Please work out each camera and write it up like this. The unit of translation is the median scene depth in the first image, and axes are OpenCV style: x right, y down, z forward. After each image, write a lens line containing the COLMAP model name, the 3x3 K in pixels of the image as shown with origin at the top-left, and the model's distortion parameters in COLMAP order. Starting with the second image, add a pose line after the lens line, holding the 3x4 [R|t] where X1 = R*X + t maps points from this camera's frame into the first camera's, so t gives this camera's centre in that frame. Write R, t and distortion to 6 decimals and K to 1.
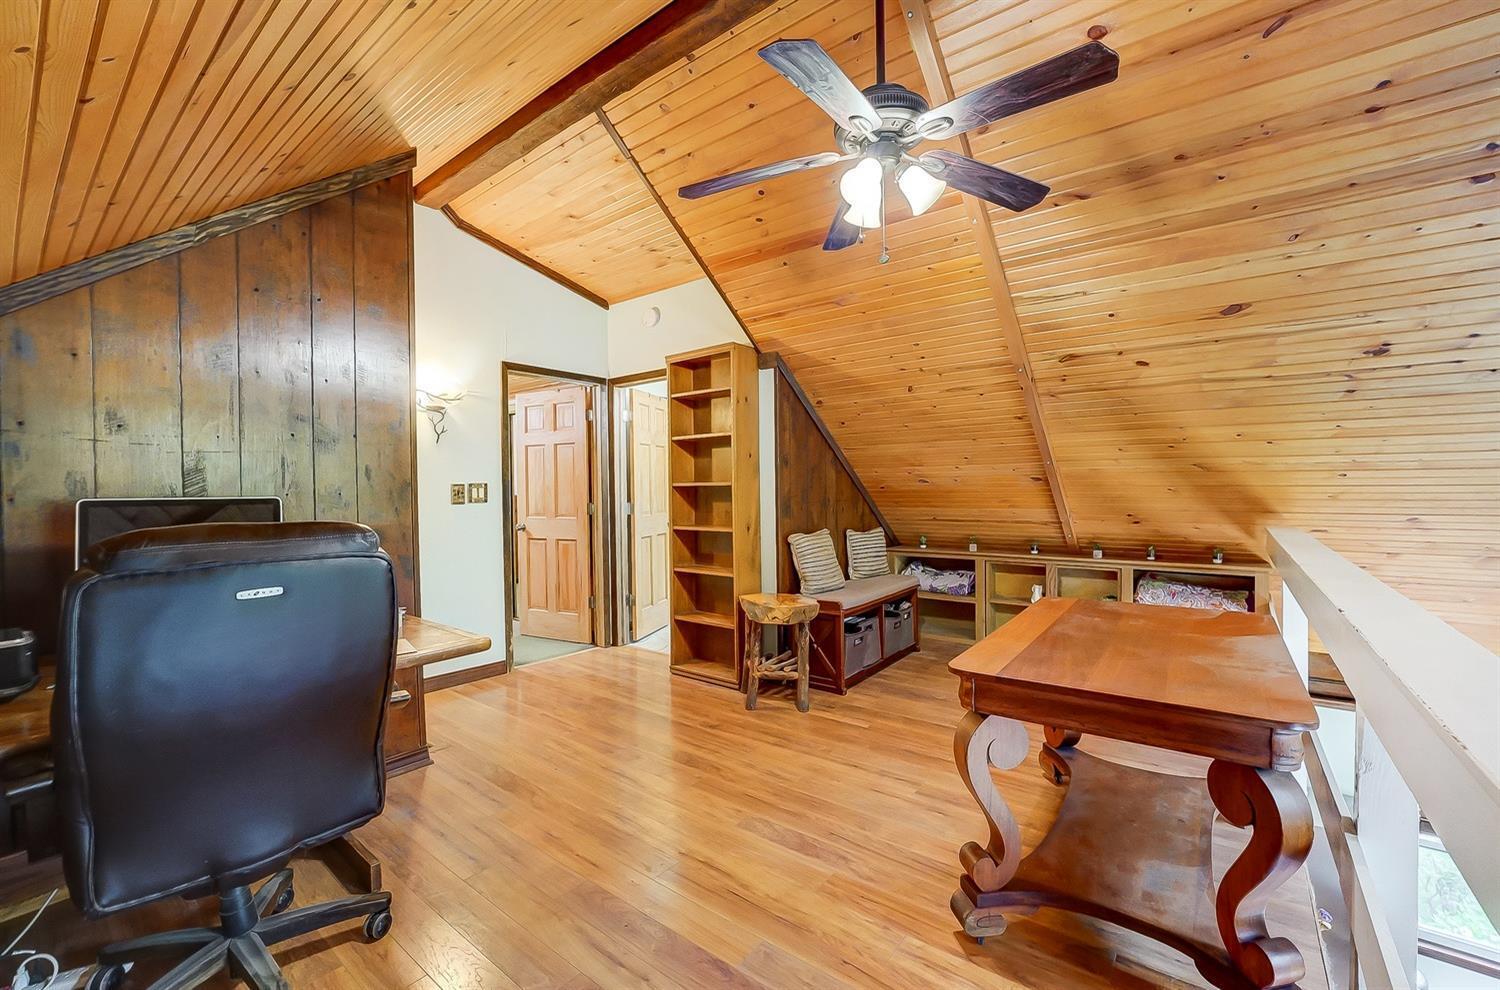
lens RADIAL K [[615.8, 0, 750.0], [0, 615.8, 495.0], [0, 0, 1]] dist [-0.029970, -0.000229]
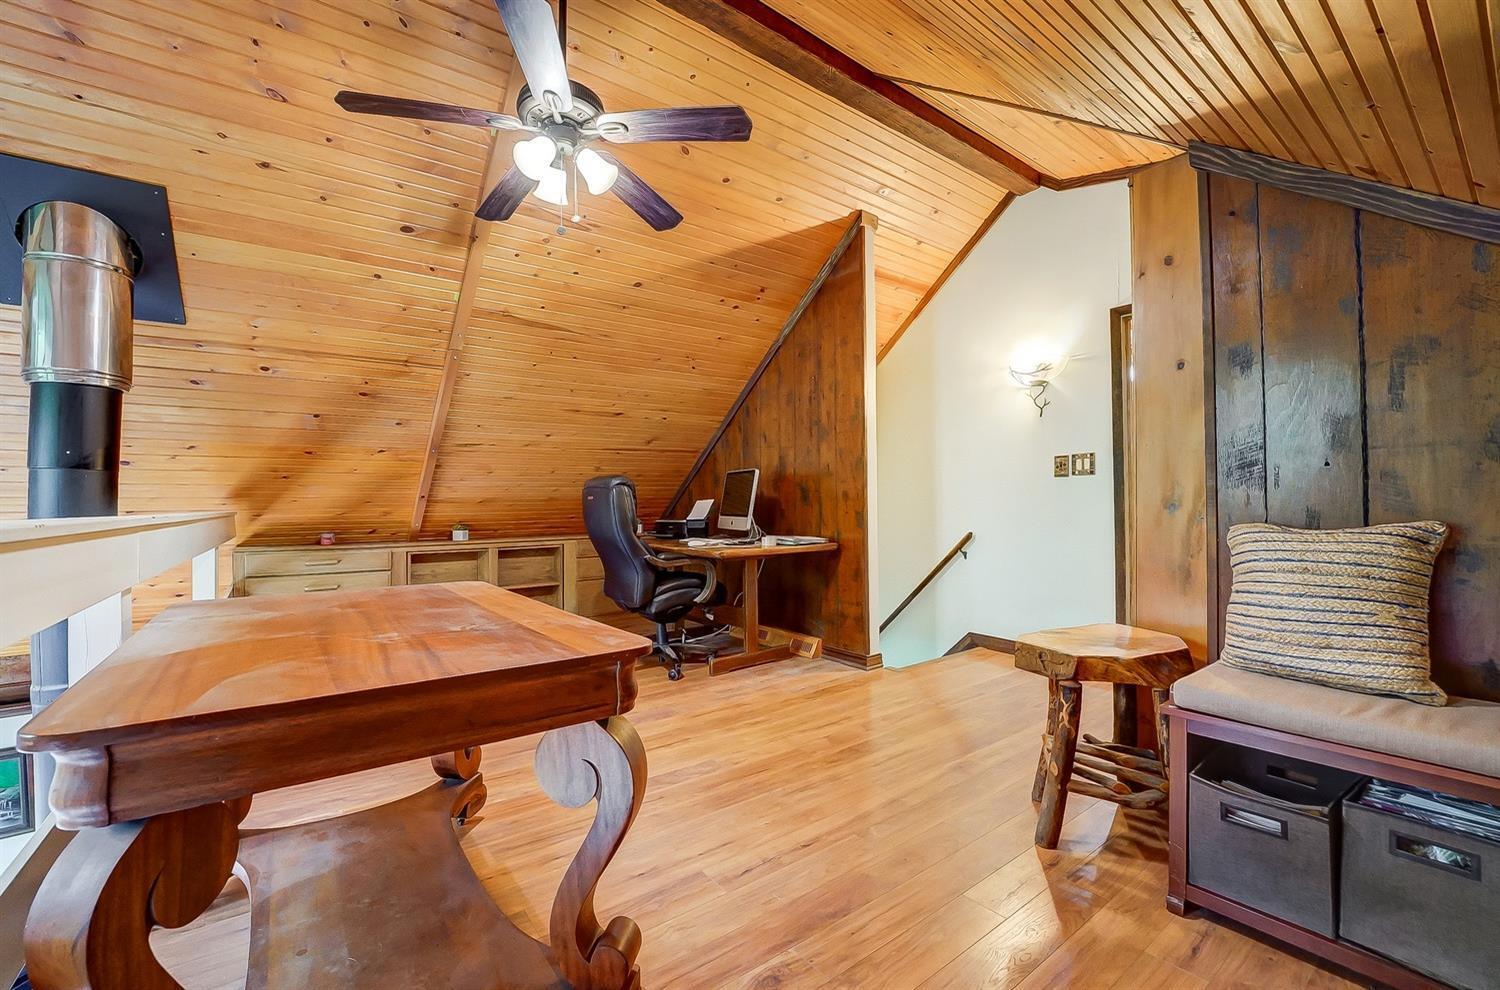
lens RADIAL K [[615.8, 0, 750.0], [0, 615.8, 495.0], [0, 0, 1]] dist [-0.029970, -0.000229]
pose [[-0.262851, -0.001634, -0.964835, 0.777817], [-0.005534, 0.999985, -0.000186, 0.062812], [0.964821, 0.005291, -0.262856, 1.052980]]
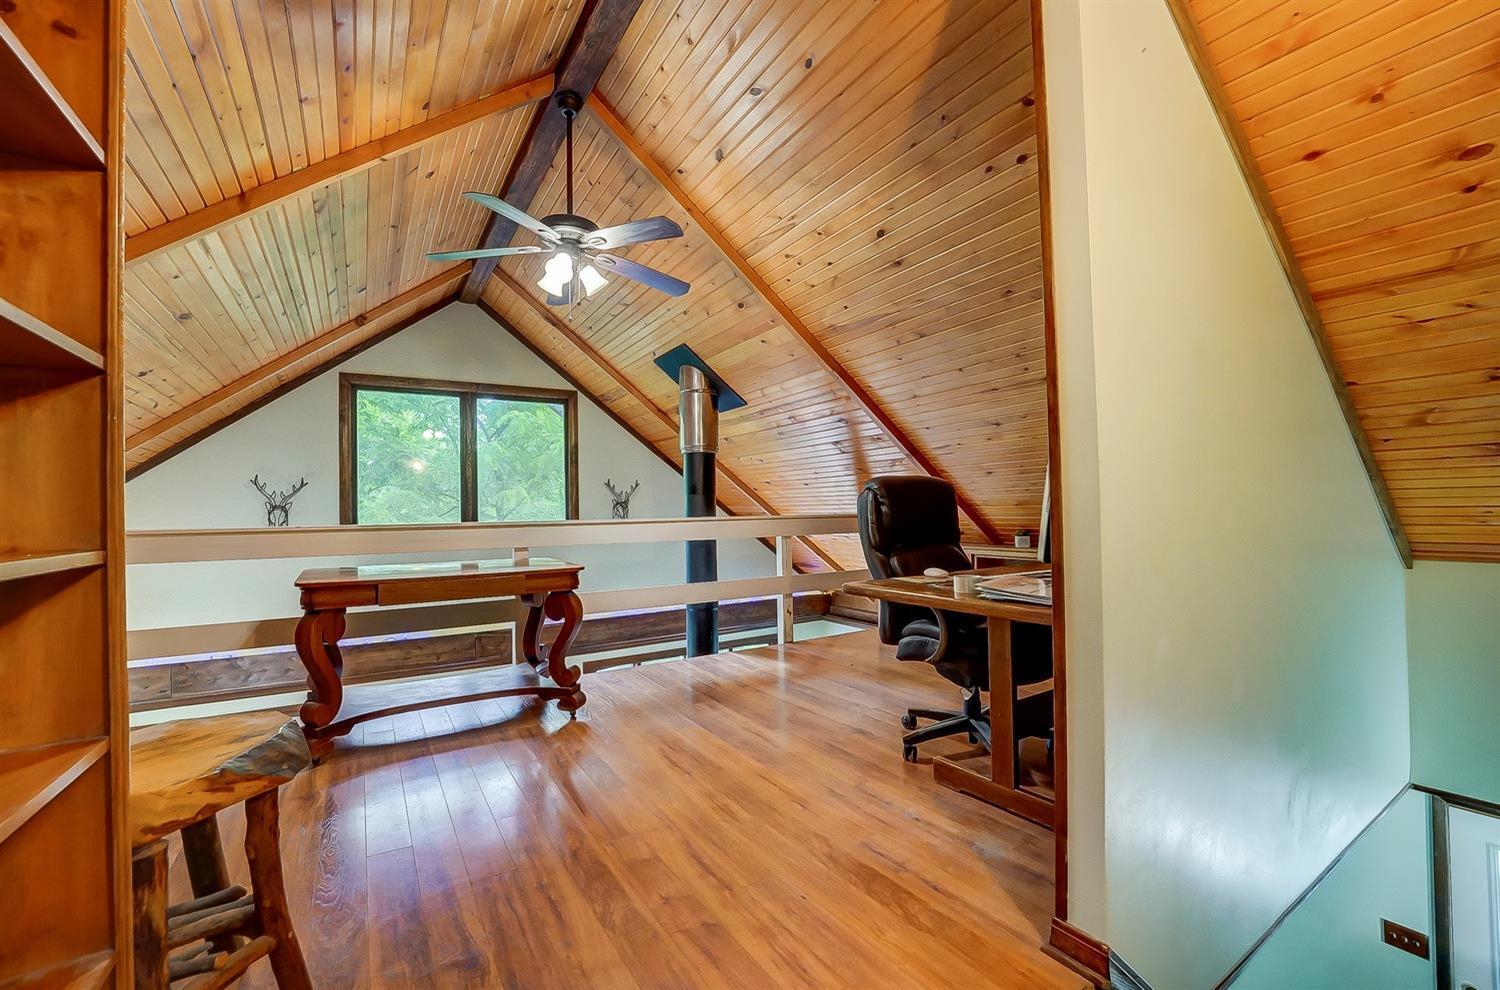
lens RADIAL K [[615.8, 0, 750.0], [0, 615.8, 495.0], [0, 0, 1]] dist [-0.029970, -0.000229]
pose [[-0.941430, 0.033895, 0.335501, -0.454148], [0.033370, 0.999416, -0.007331, 0.052935], [-0.335553, 0.004294, -0.942011, 1.486773]]
